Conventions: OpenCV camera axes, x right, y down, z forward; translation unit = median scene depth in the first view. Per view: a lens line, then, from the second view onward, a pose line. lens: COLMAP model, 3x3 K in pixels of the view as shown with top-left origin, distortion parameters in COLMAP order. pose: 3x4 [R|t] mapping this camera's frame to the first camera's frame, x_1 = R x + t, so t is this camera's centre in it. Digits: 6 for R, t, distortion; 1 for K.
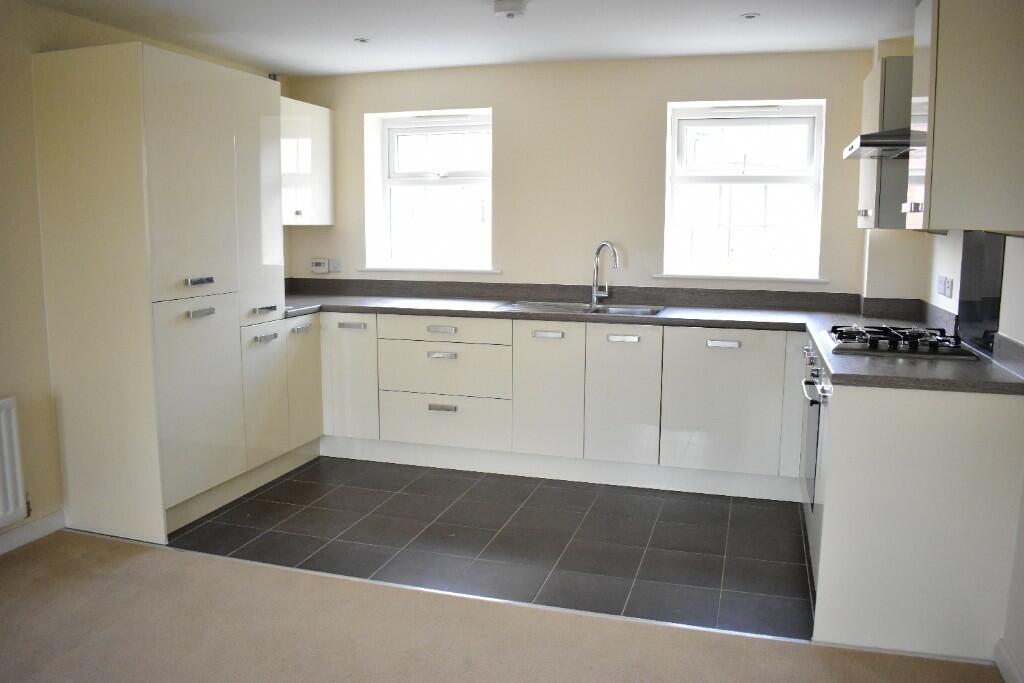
lens RADIAL K [[819.7, 0, 512.0], [0, 819.7, 341.5], [0, 0, 1]] dist [-0.009120, -0.219473]
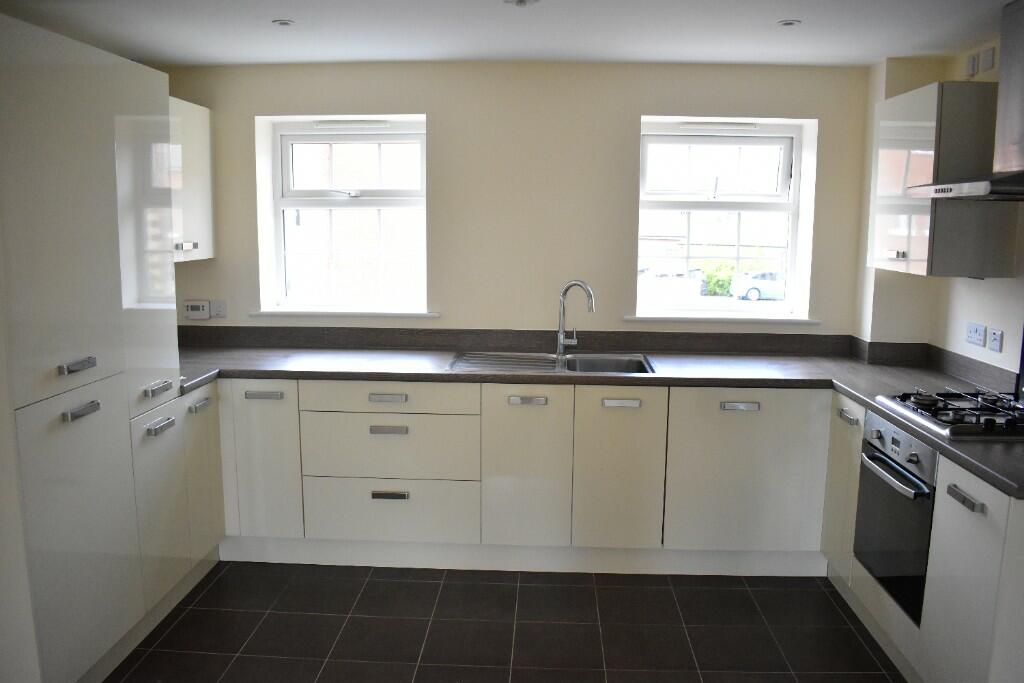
lens RADIAL K [[813.7, 0, 512.0], [0, 813.7, 341.5], [0, 0, 1]] dist [-0.085092, 0.000460]
pose [[0.968696, -0.034034, 0.245905, -0.150834], [0.031868, 0.999410, 0.012785, -0.070402], [-0.246195, -0.004548, 0.969210, 0.208590]]
